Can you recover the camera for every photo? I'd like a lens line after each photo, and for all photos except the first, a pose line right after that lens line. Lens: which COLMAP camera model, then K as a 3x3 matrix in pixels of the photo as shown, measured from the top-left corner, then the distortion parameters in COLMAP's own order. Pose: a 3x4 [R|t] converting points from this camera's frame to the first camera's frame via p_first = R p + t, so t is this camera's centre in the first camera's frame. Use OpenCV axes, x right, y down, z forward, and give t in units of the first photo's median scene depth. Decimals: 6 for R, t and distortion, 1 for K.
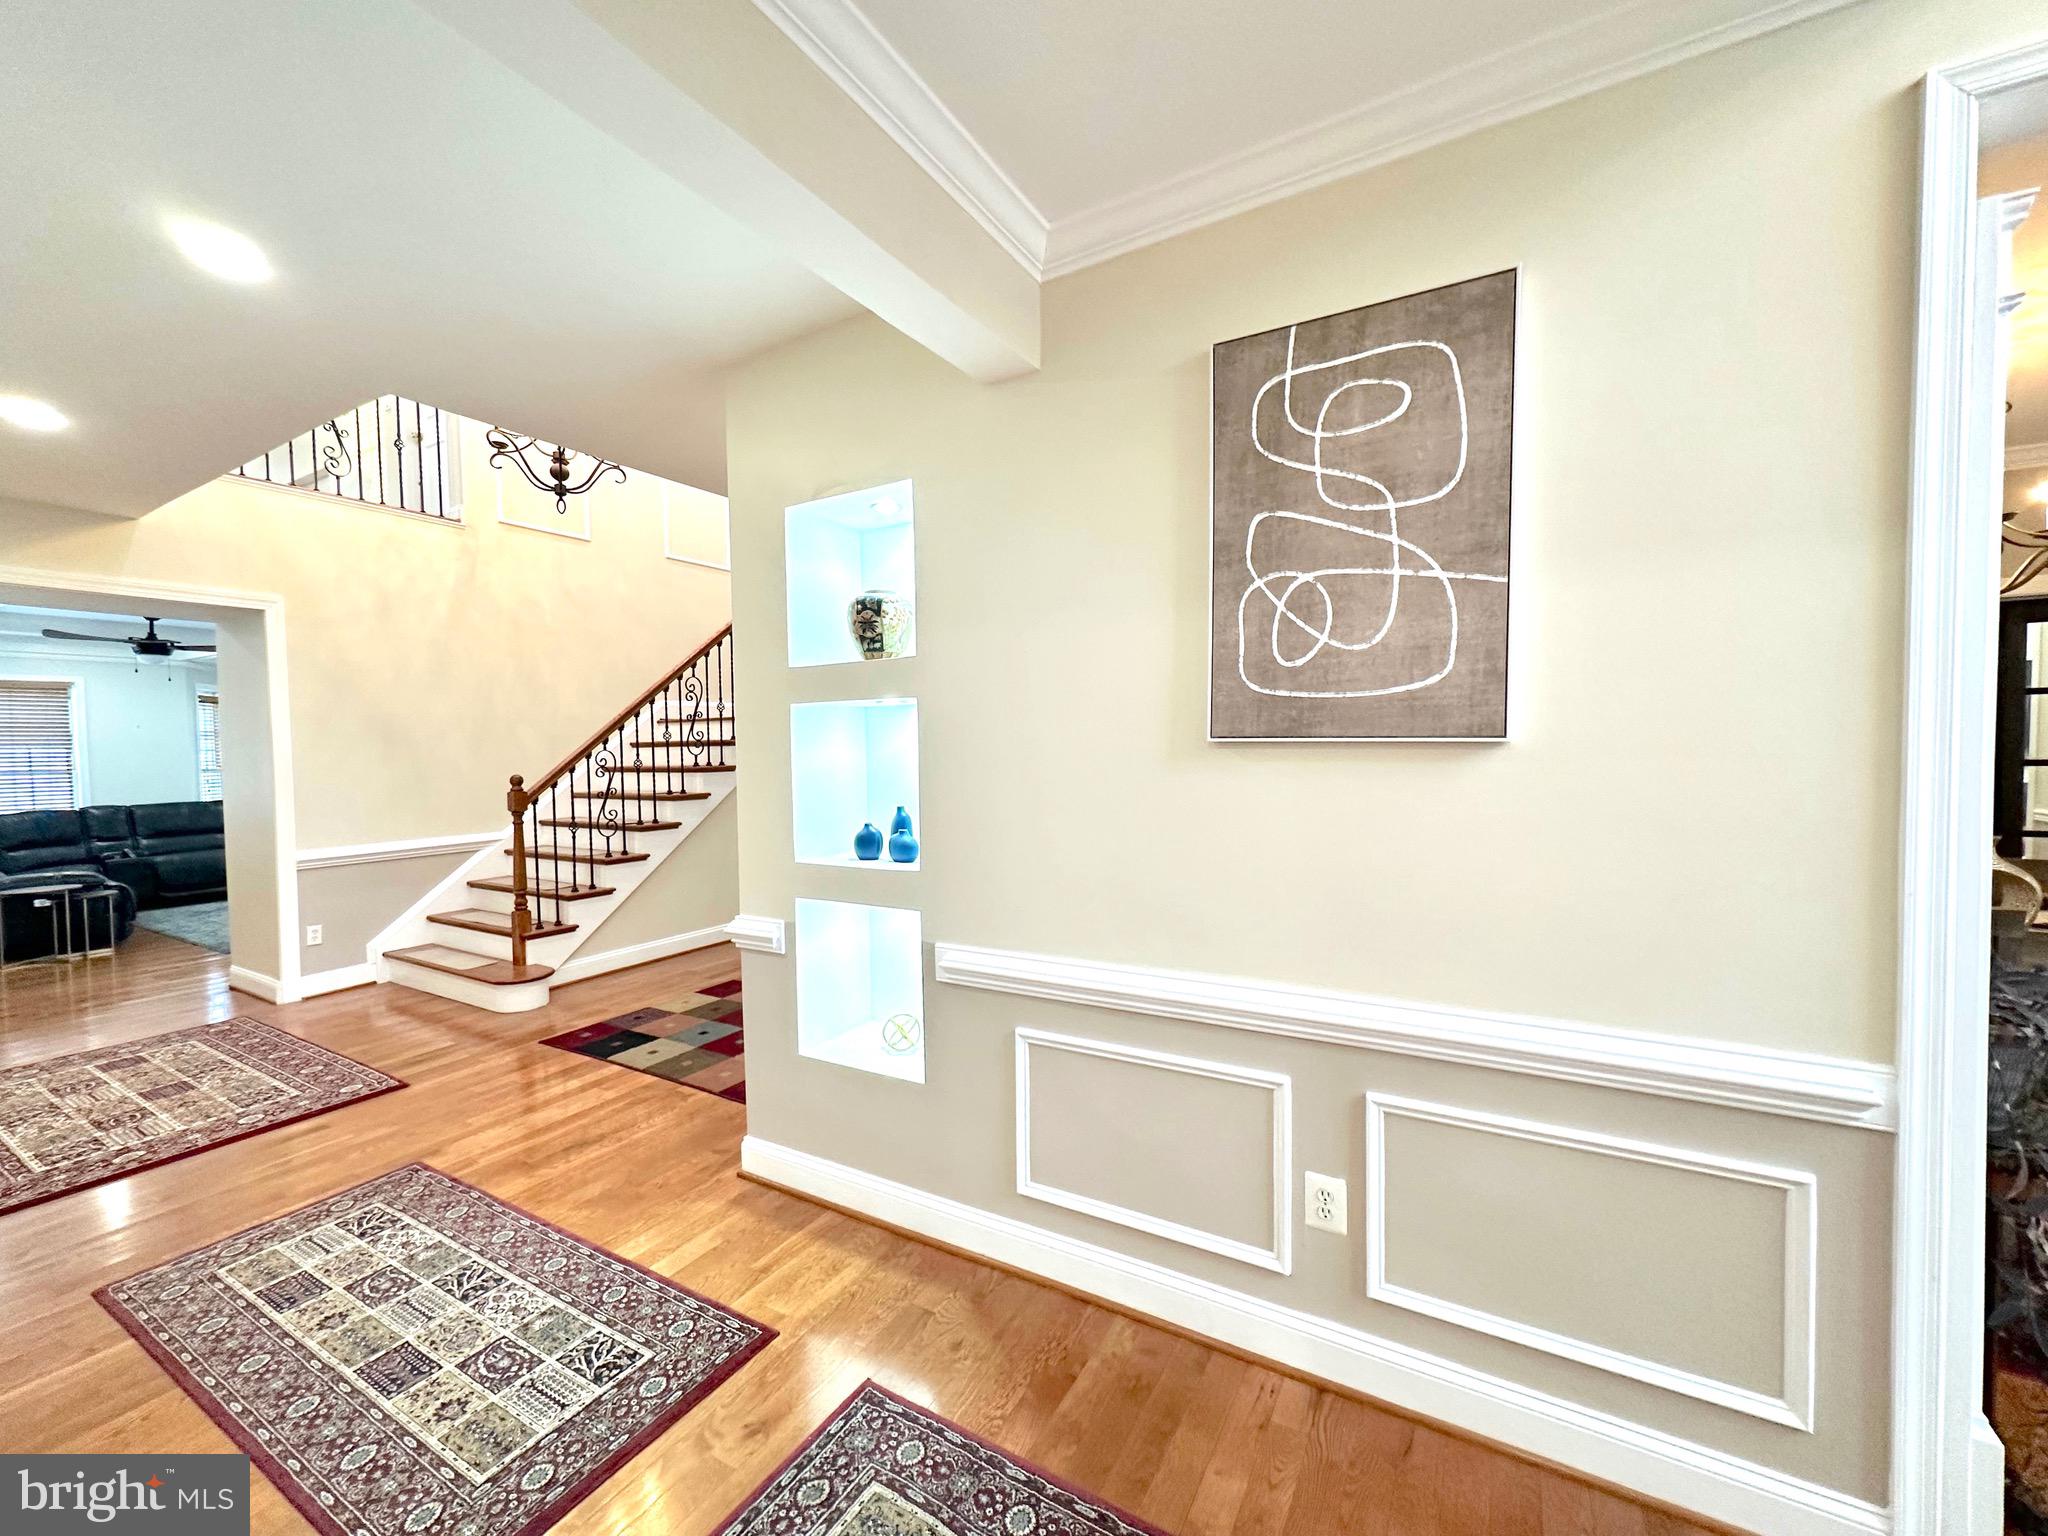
lens RADIAL K [[813.5, 0, 1025.5], [0, 813.5, 771.3], [0, 0, 1]] dist [-0.000373, 0.000537]
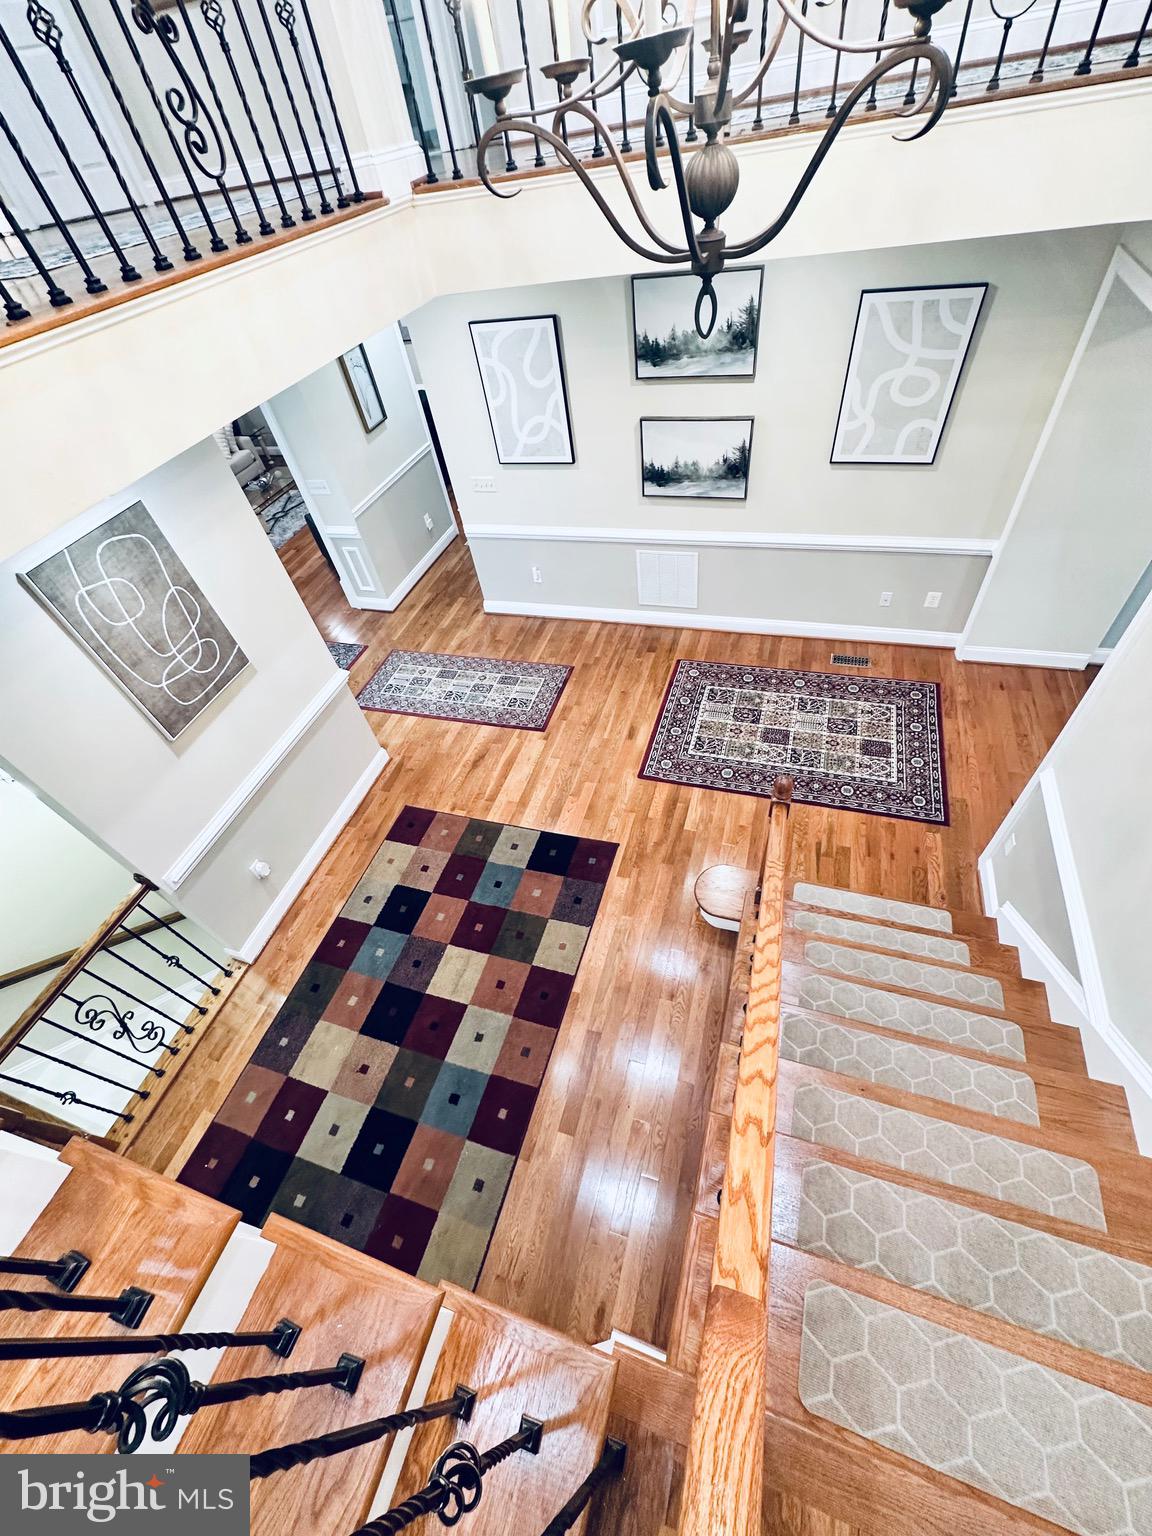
lens RADIAL K [[610.1, 0, 576.2], [0, 610.1, 769.8], [0, 0, 1]] dist [-0.000373, 0.000537]
pose [[-0.964805, 0.260922, -0.032740, -0.744805], [0.144778, 0.630977, 0.762173, -0.669072], [0.219526, 0.730608, -0.646546, 2.124373]]
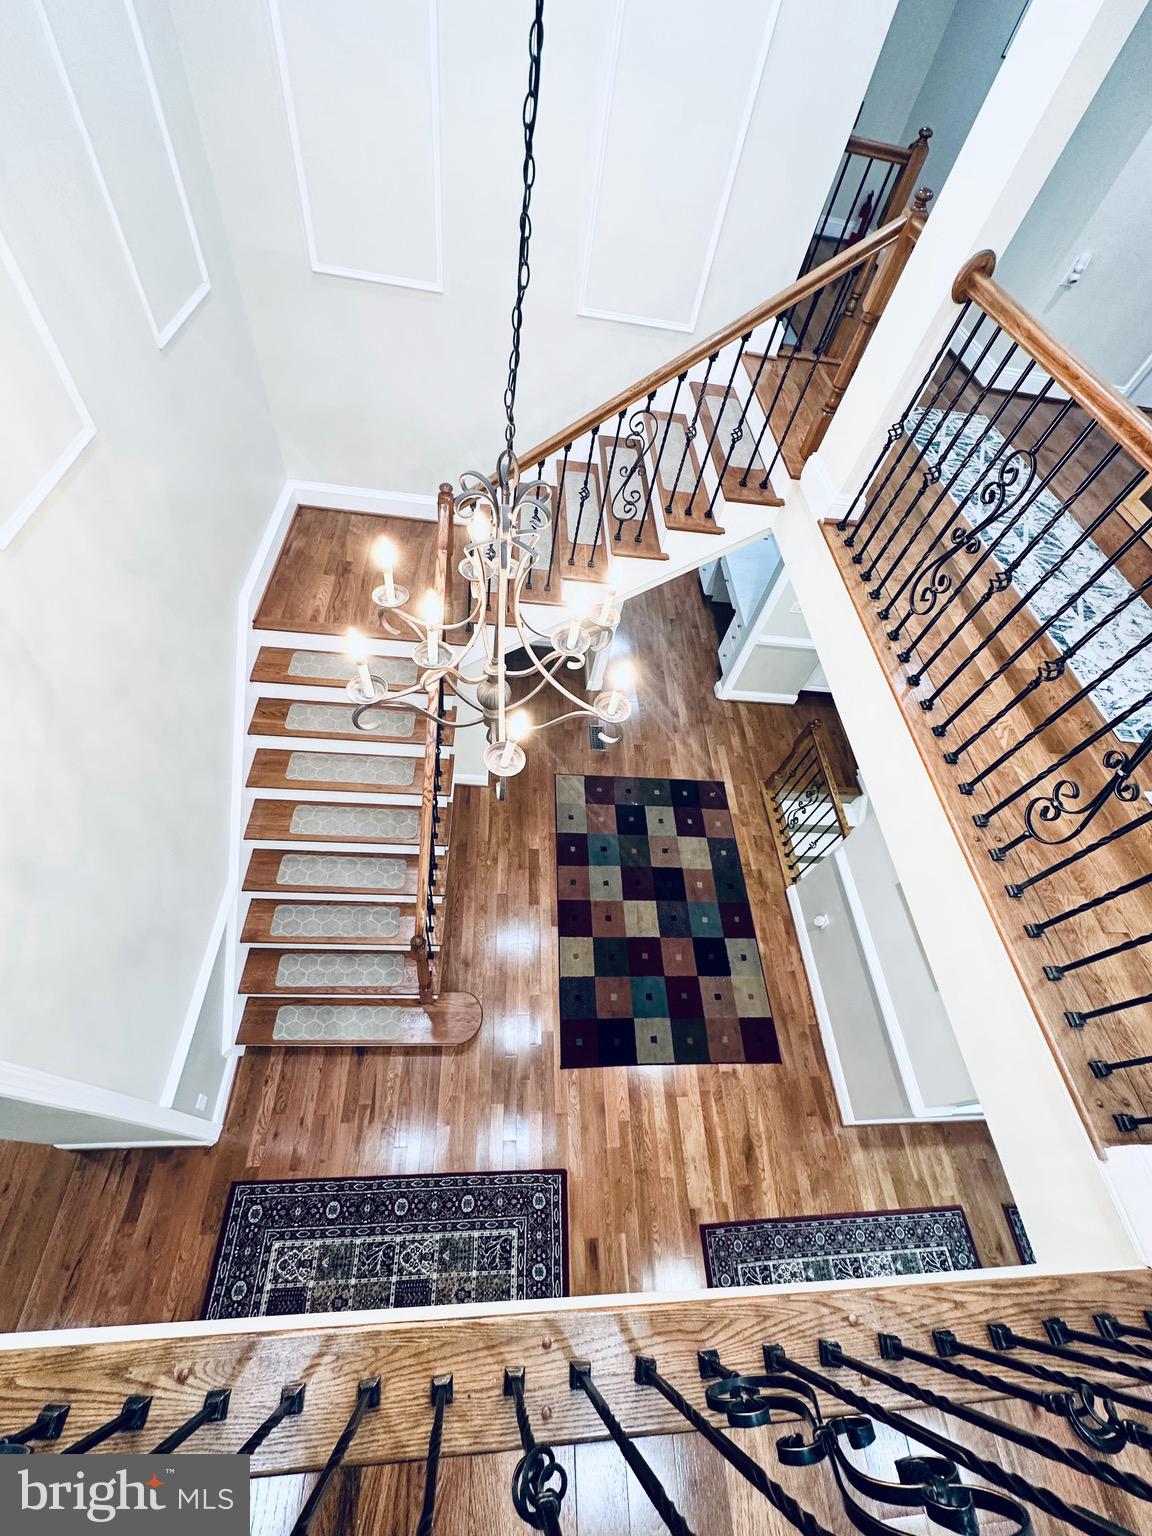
lens RADIAL K [[610.1, 0, 577.4], [0, 610.1, 764.9], [0, 0, 1]] dist [-0.000373, 0.000537]
pose [[0.830256, -0.357623, 0.427528, -1.155021], [-0.146280, 0.600340, 0.786253, -1.061750], [-0.537844, -0.715331, 0.446123, 1.251971]]
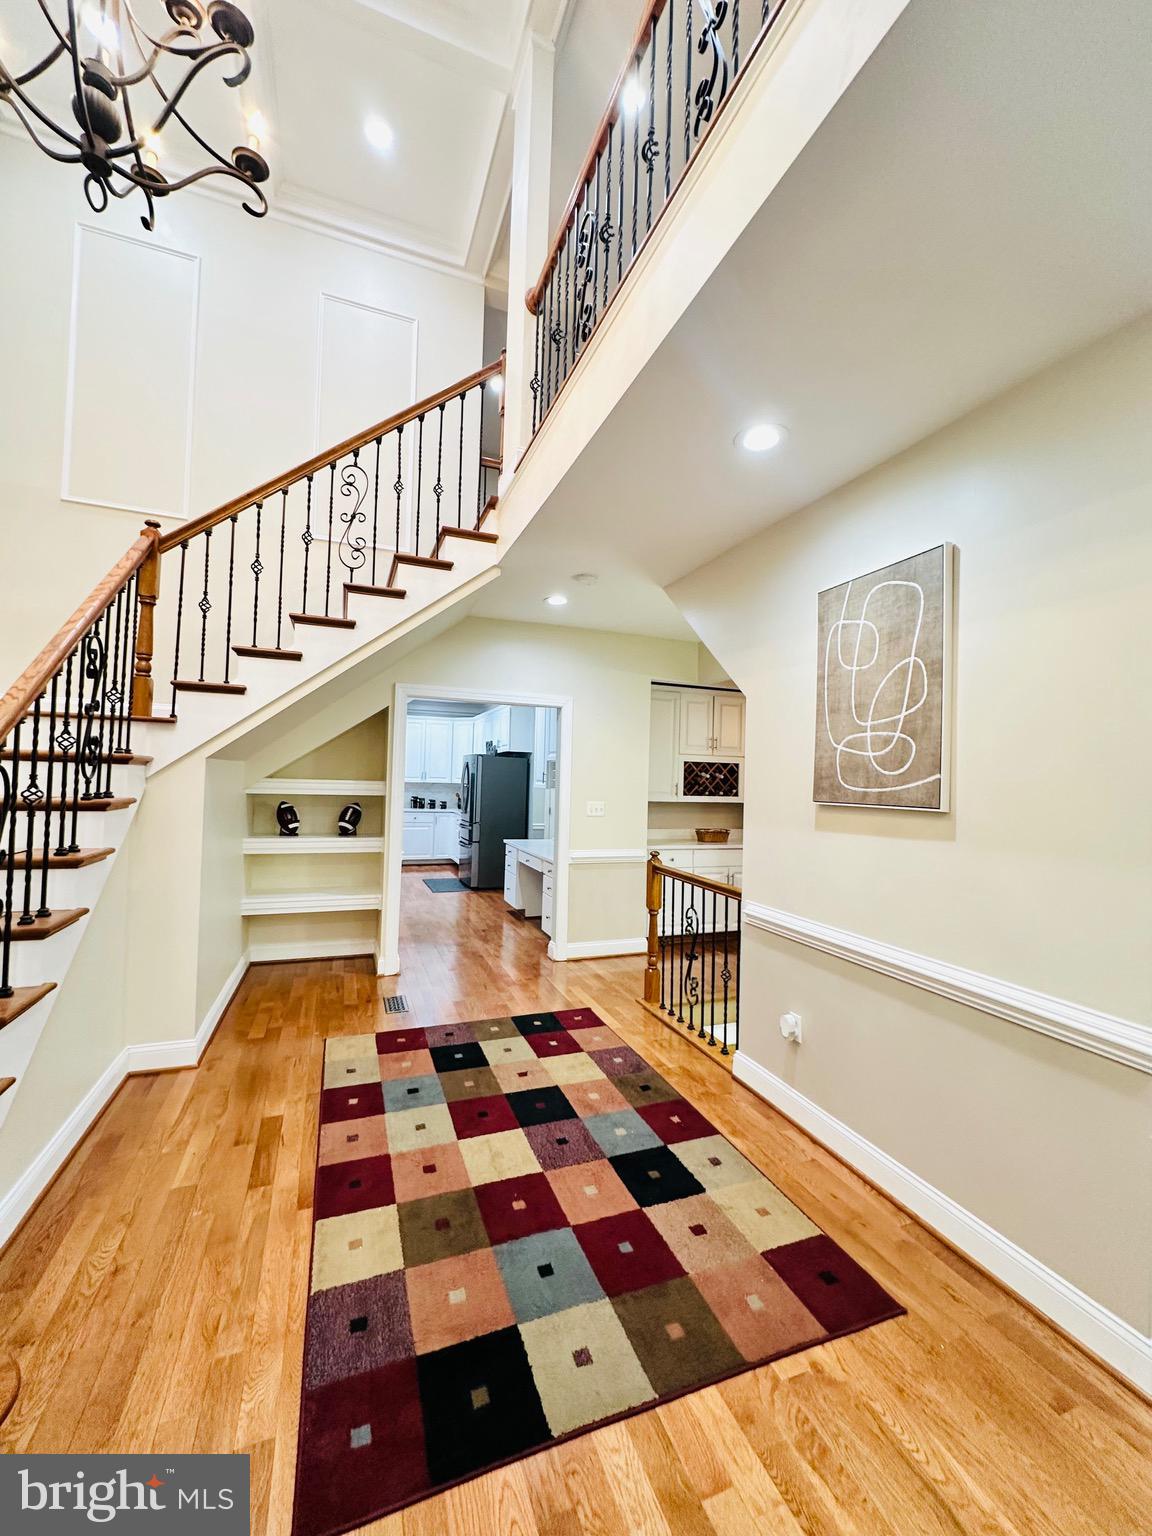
lens RADIAL K [[610.1, 0, 575.3], [0, 610.1, 766.3], [0, 0, 1]] dist [-0.000373, 0.000537]
pose [[0.624768, 0.052103, 0.779070, -1.055354], [-0.013718, 0.998350, -0.055767, -0.021421], [-0.780690, 0.024154, 0.624451, 0.995657]]
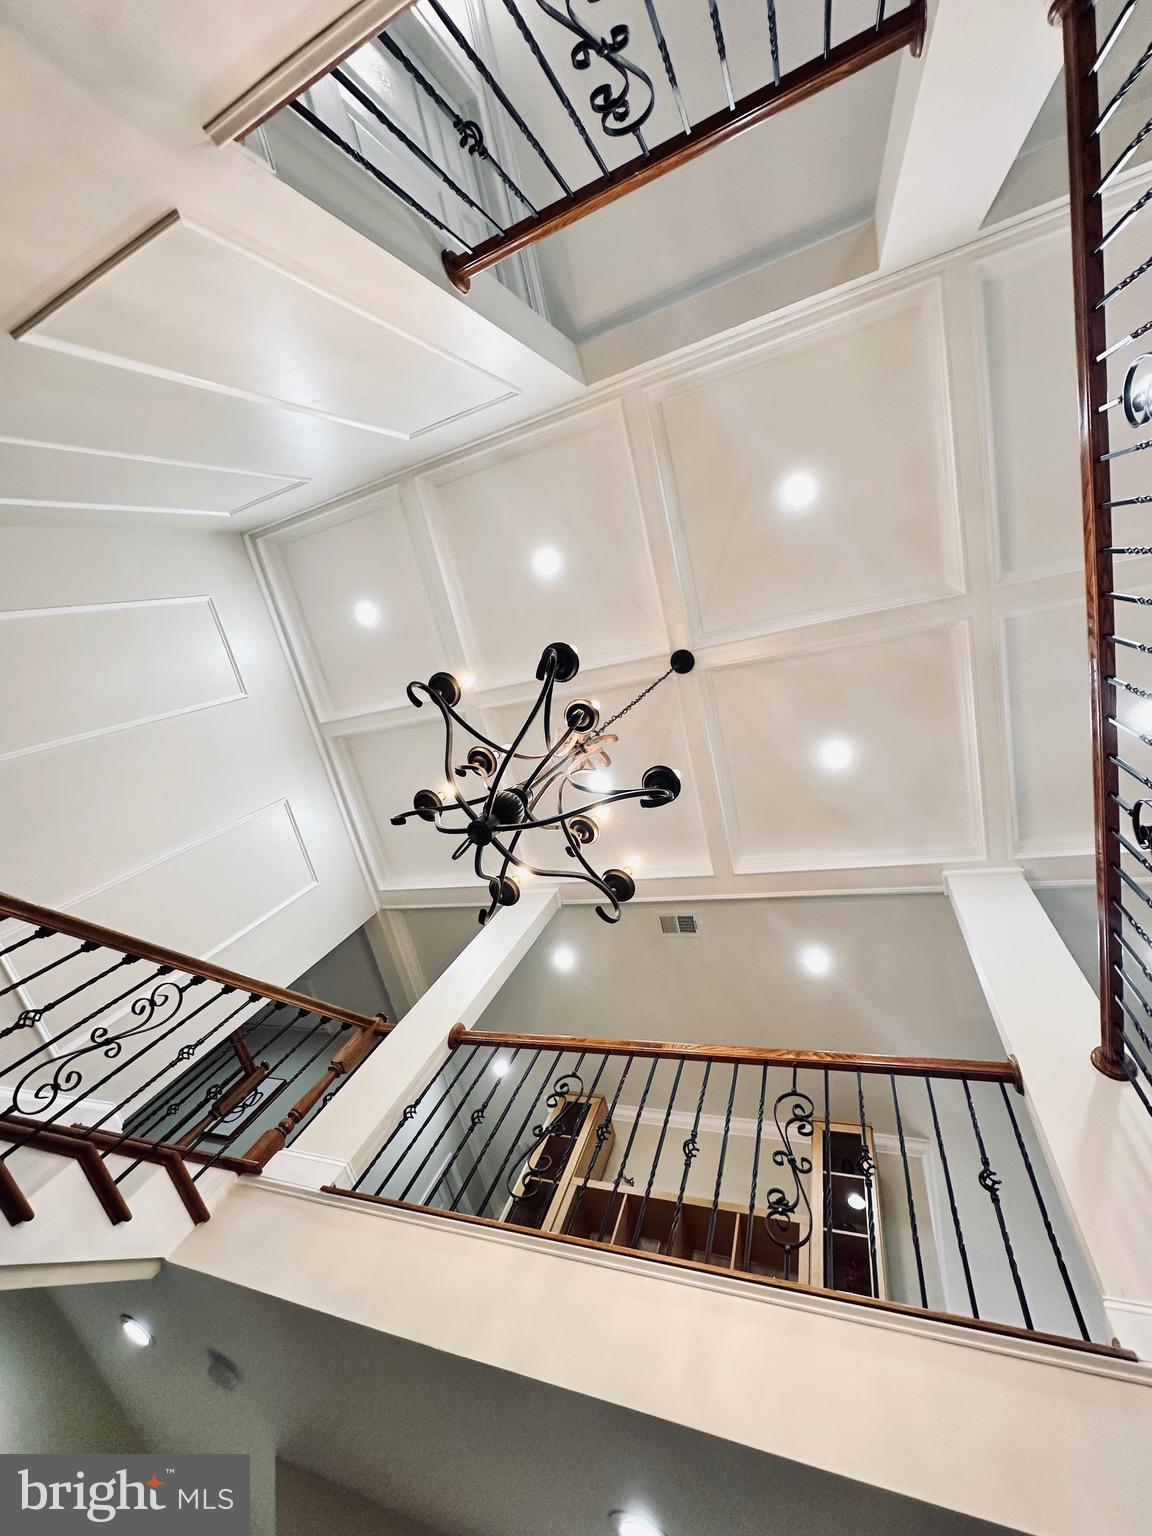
lens RADIAL K [[610.1, 0, 576.7], [0, 610.1, 768.8], [0, 0, 1]] dist [-0.000373, 0.000537]
pose [[-0.263748, 0.876660, 0.402373, -1.191966], [-0.313659, 0.316527, -0.895225, -0.167045], [-0.912170, -0.362322, 0.191489, 1.485173]]
